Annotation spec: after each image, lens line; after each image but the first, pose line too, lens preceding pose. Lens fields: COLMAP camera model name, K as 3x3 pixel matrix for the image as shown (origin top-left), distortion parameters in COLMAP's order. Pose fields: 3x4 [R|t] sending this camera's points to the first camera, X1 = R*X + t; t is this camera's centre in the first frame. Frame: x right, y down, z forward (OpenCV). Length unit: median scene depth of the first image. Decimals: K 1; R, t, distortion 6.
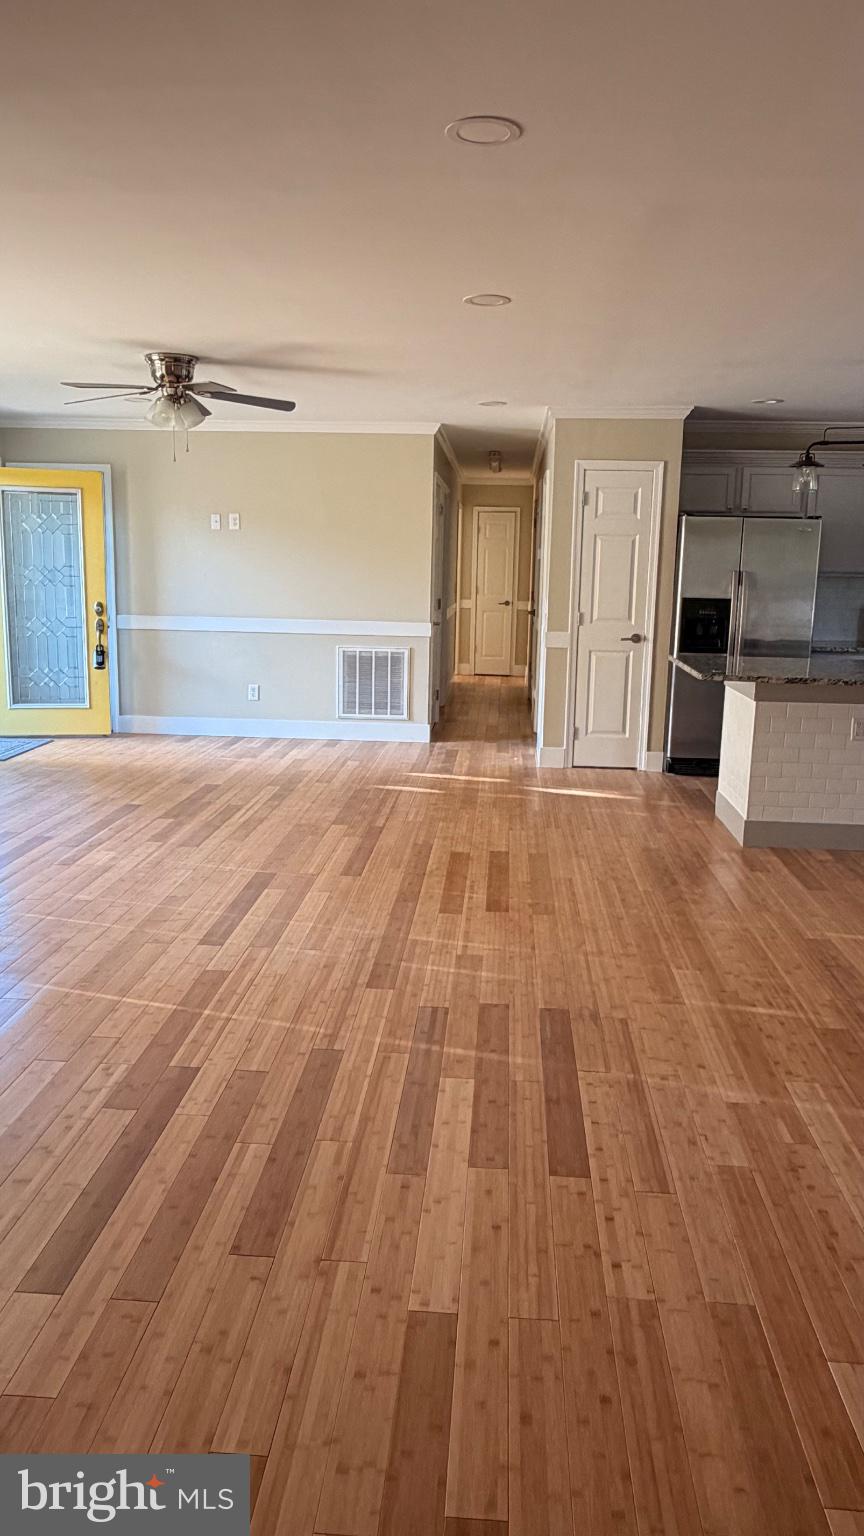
lens RADIAL K [[1083.4, 0, 432.0], [0, 1083.4, 768.0], [0, 0, 1]] dist [0.004343, 0.001072]
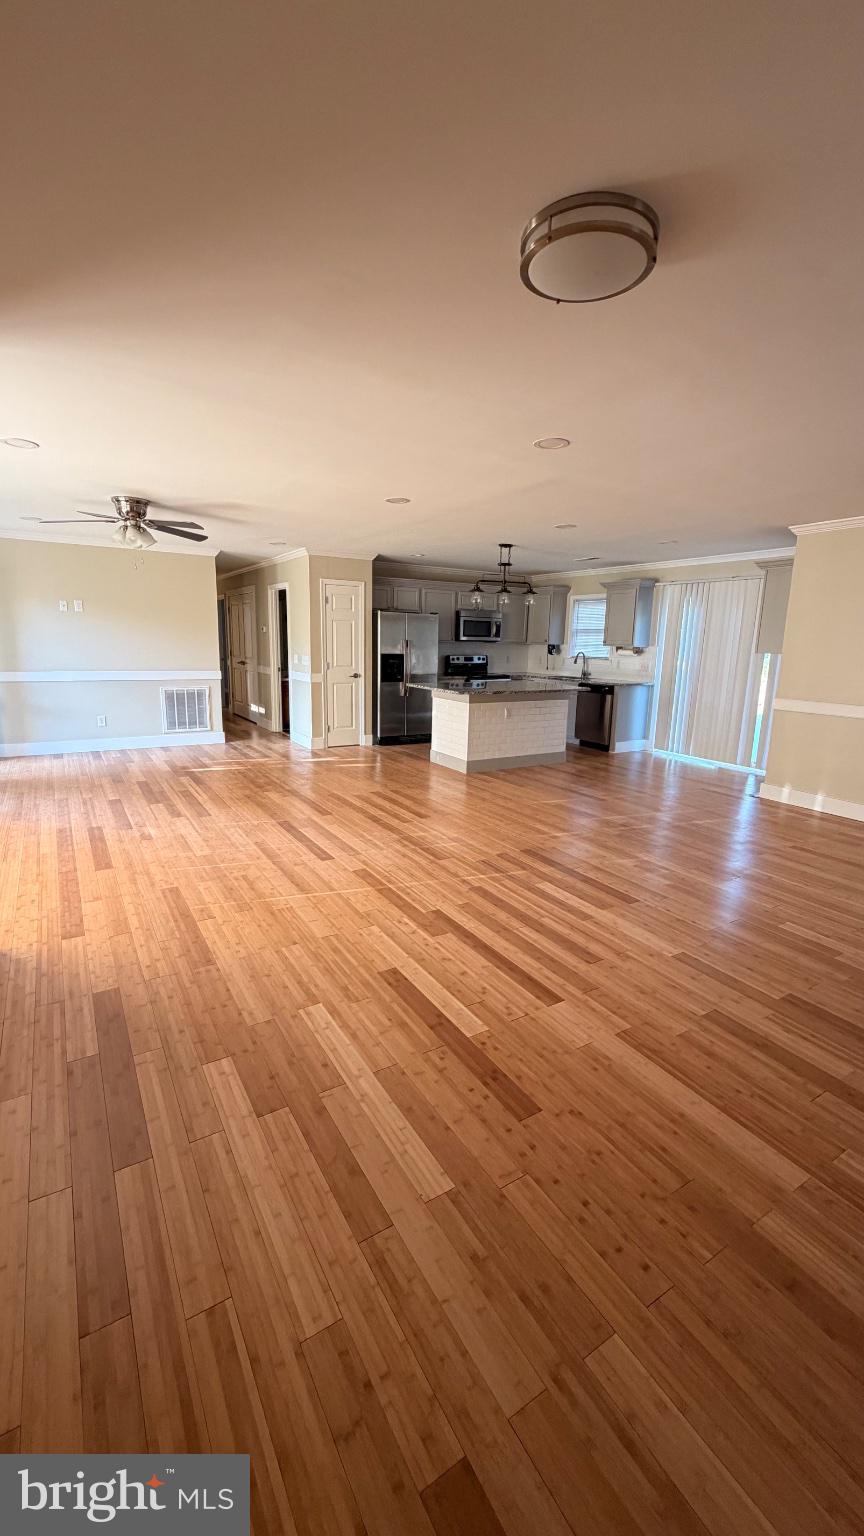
lens RADIAL K [[613.7, 0, 431.5], [0, 613.7, 766.0], [0, 0, 1]] dist [0.000007, 0.000009]
pose [[0.815038, -0.119174, 0.567019, -0.521973], [0.101706, 0.992850, 0.062481, -0.027138], [-0.570411, 0.006745, 0.821331, 0.078435]]
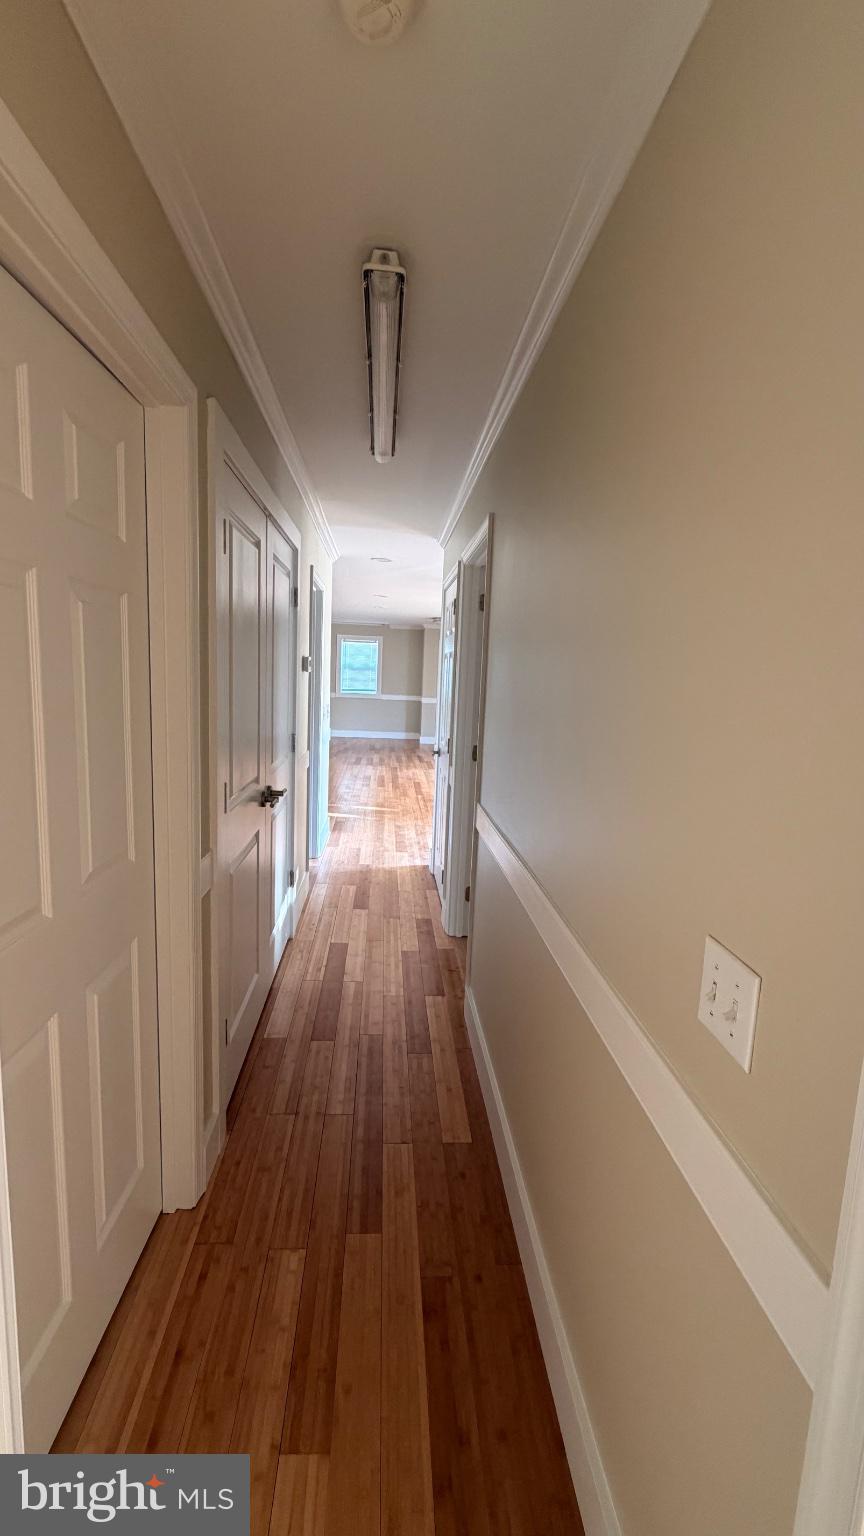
lens RADIAL K [[660.5, 0, 429.7], [0, 660.5, 772.3], [0, 0, 1]] dist [-0.000864, -0.000250]
pose [[-0.988824, -0.039676, -0.143714, 0.158539], [-0.085347, 0.941008, 0.327445, -0.550704], [0.122245, 0.336051, -0.933877, 2.827813]]
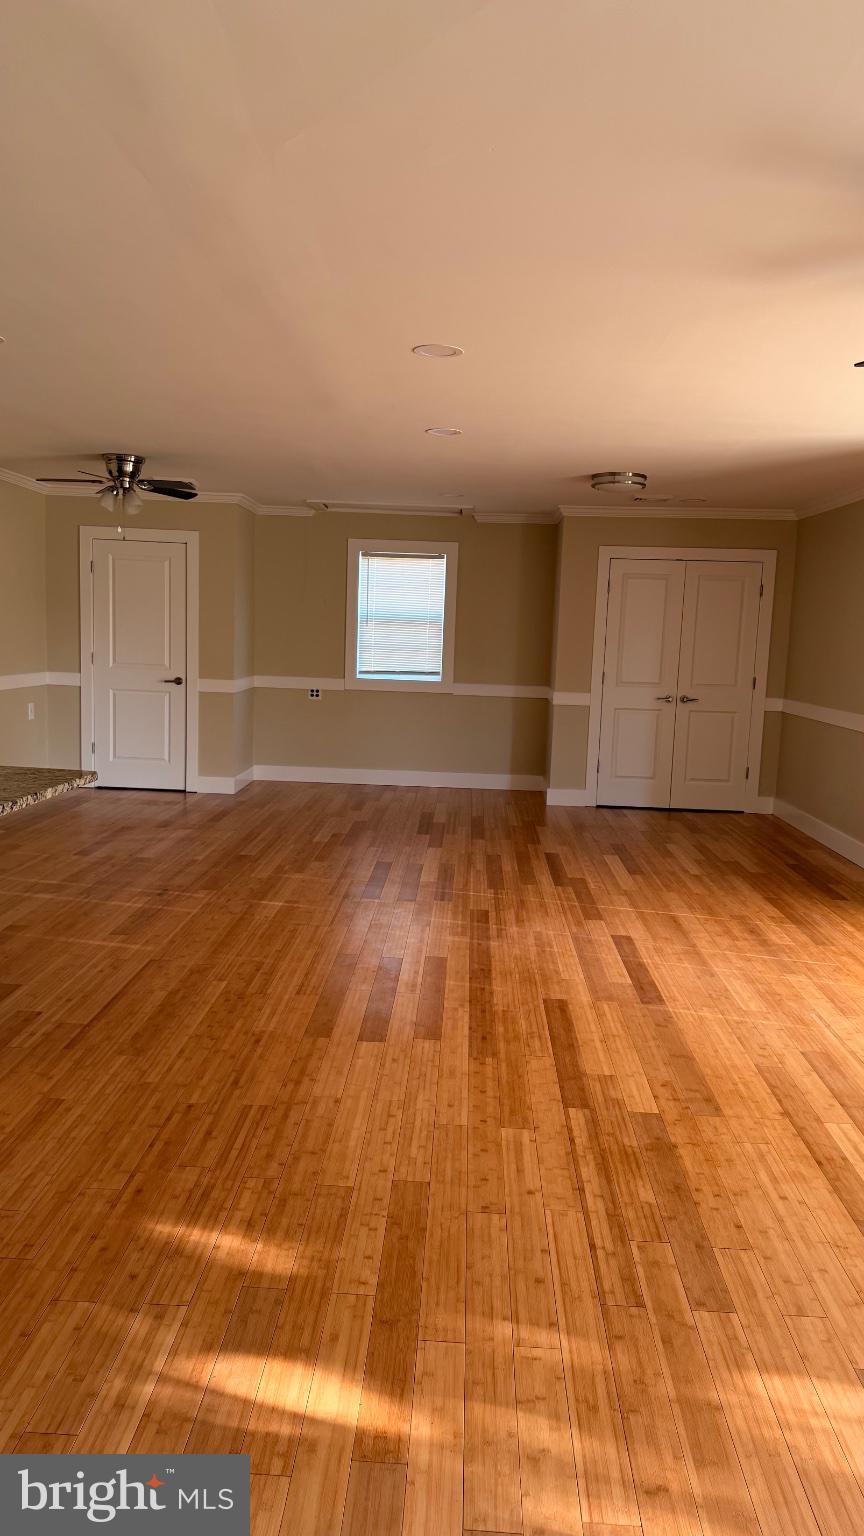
lens RADIAL K [[1074.2, 0, 432.0], [0, 1074.2, 768.0], [0, 0, 1]] dist [0.157811, -0.268410]
pose [[-0.997970, -0.051238, -0.037828, 0.066955], [-0.060436, 0.949270, 0.308599, -0.350880], [0.020097, 0.310259, -0.950440, 1.842316]]
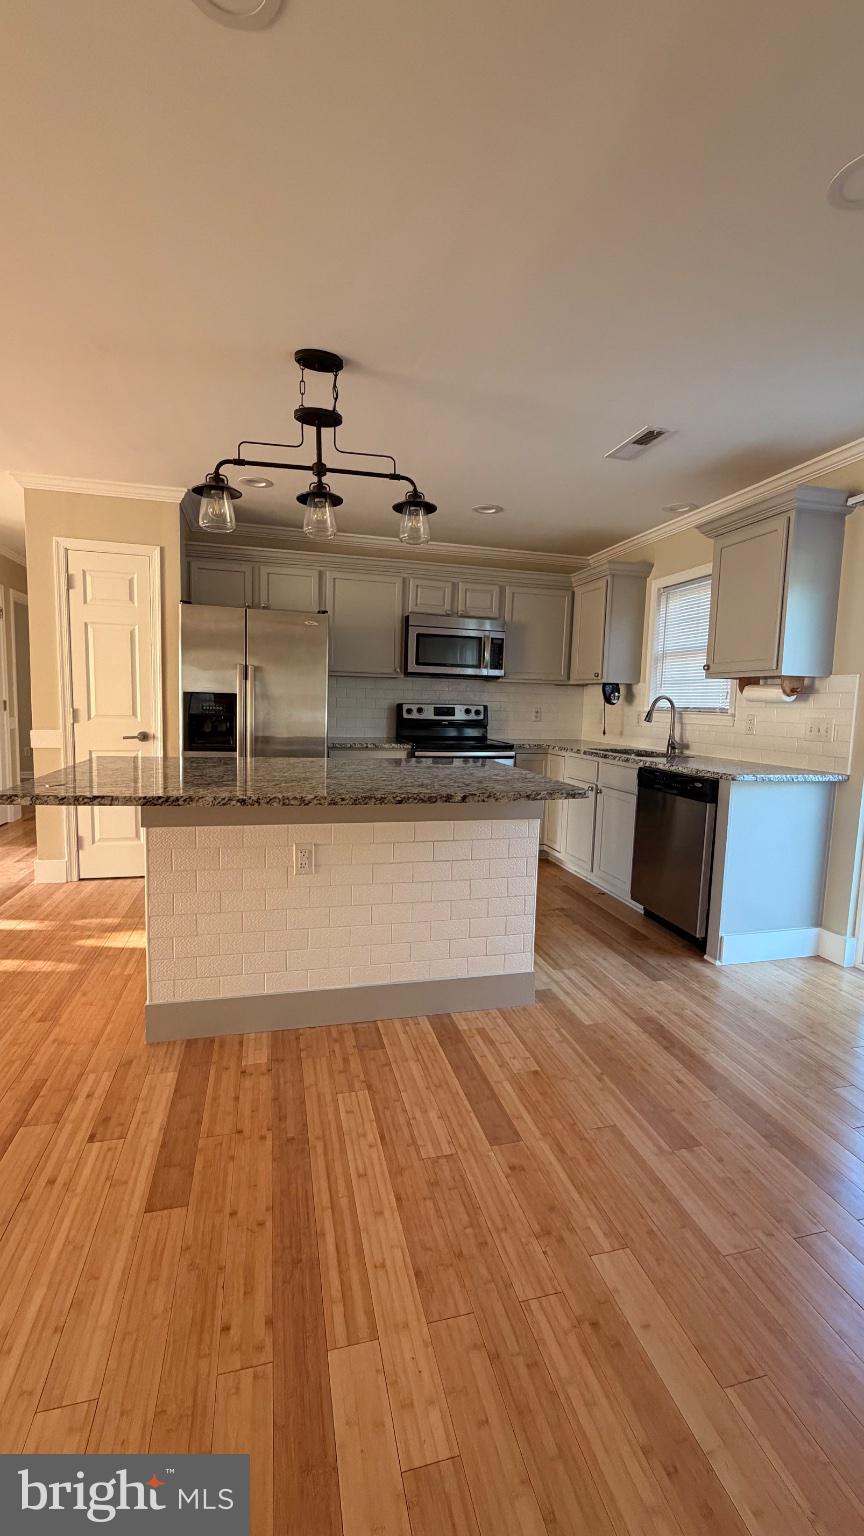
lens RADIAL K [[613.7, 0, 431.5], [0, 613.7, 766.0], [0, 0, 1]] dist [0.000007, 0.000009]
pose [[0.947685, -0.025638, 0.318177, 0.403599], [0.049606, 0.996488, -0.067457, -0.075572], [-0.315330, 0.079712, 0.945628, 0.686533]]
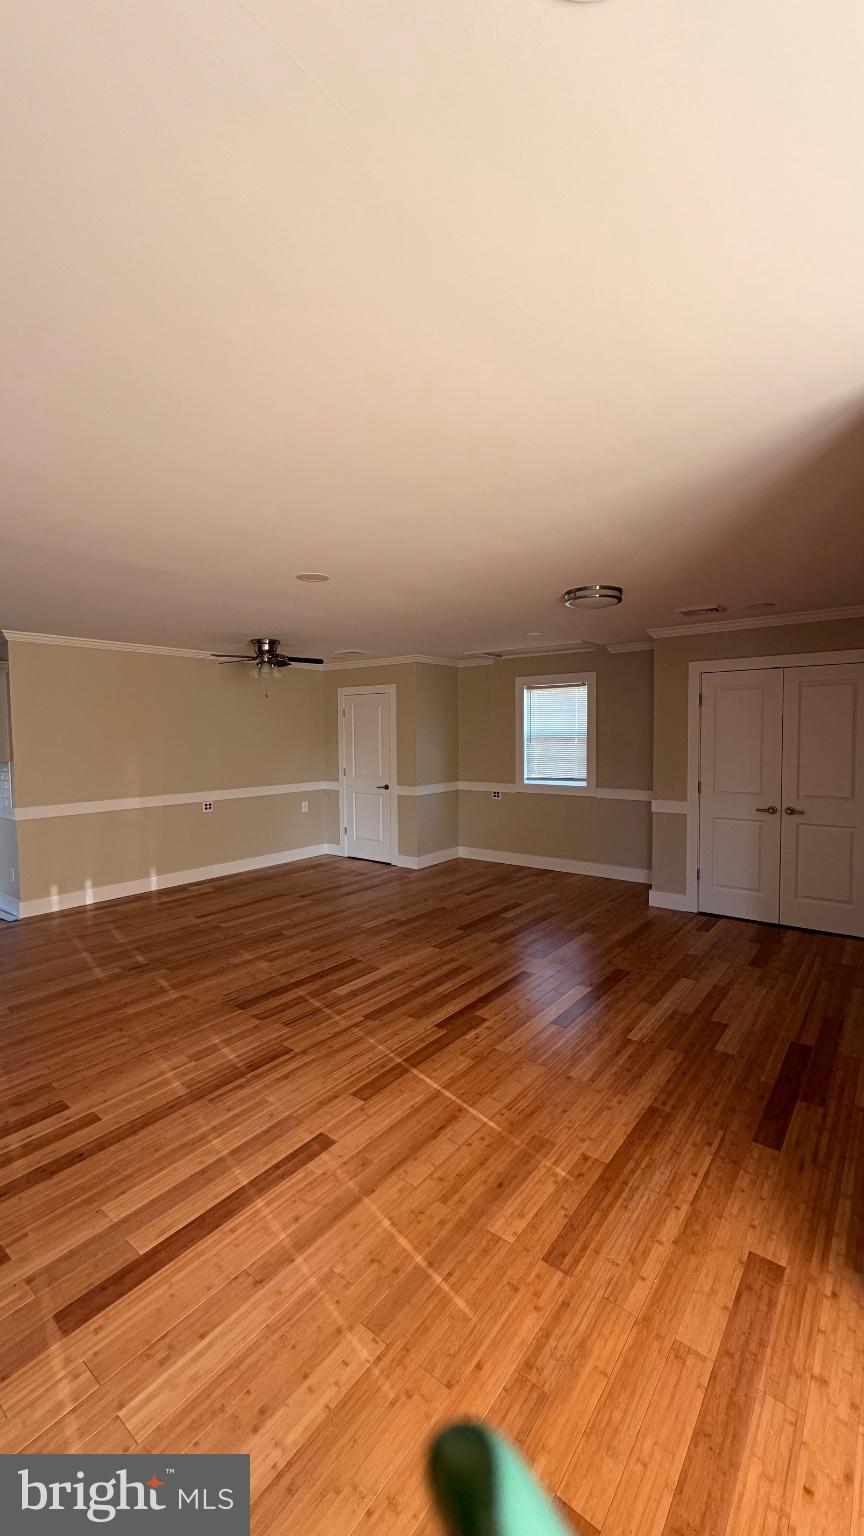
lens RADIAL K [[613.7, 0, 431.5], [0, 613.7, 766.0], [0, 0, 1]] dist [0.000007, 0.000009]
pose [[-0.828316, -0.042197, 0.558670, -0.514217], [0.097263, 0.971188, 0.217563, -0.259474], [-0.551754, 0.234549, -0.800346, 1.137780]]
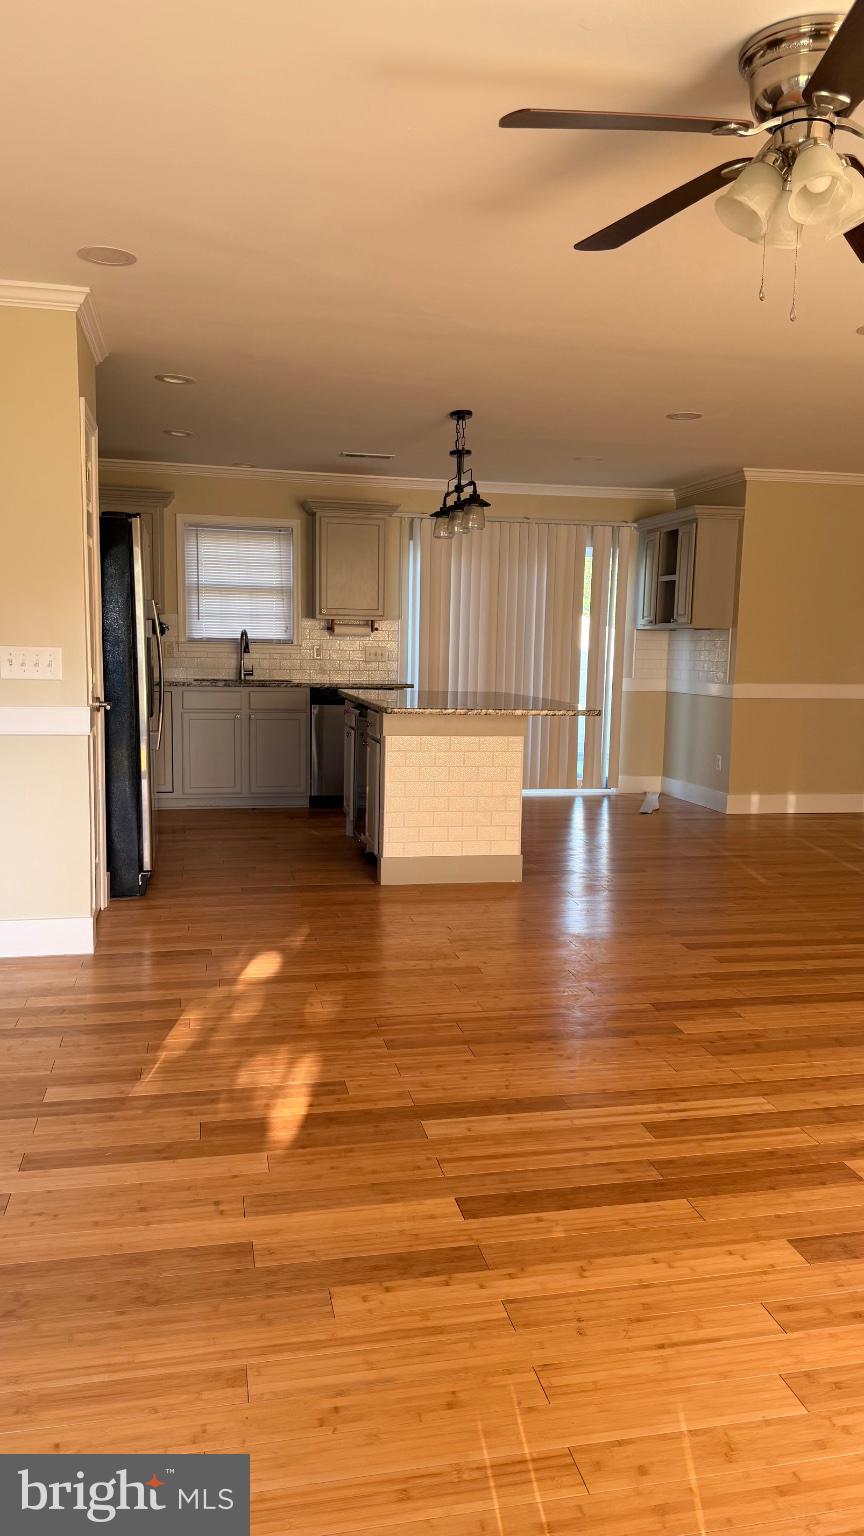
lens RADIAL K [[1081.3, 0, 438.2], [0, 1081.3, 774.1], [0, 0, 1]] dist [0.077447, -0.098829]
pose [[-0.282280, -0.144819, 0.948338, -0.745873], [0.153537, 0.968977, 0.193673, -0.274307], [-0.946966, 0.200275, -0.251288, 1.559250]]
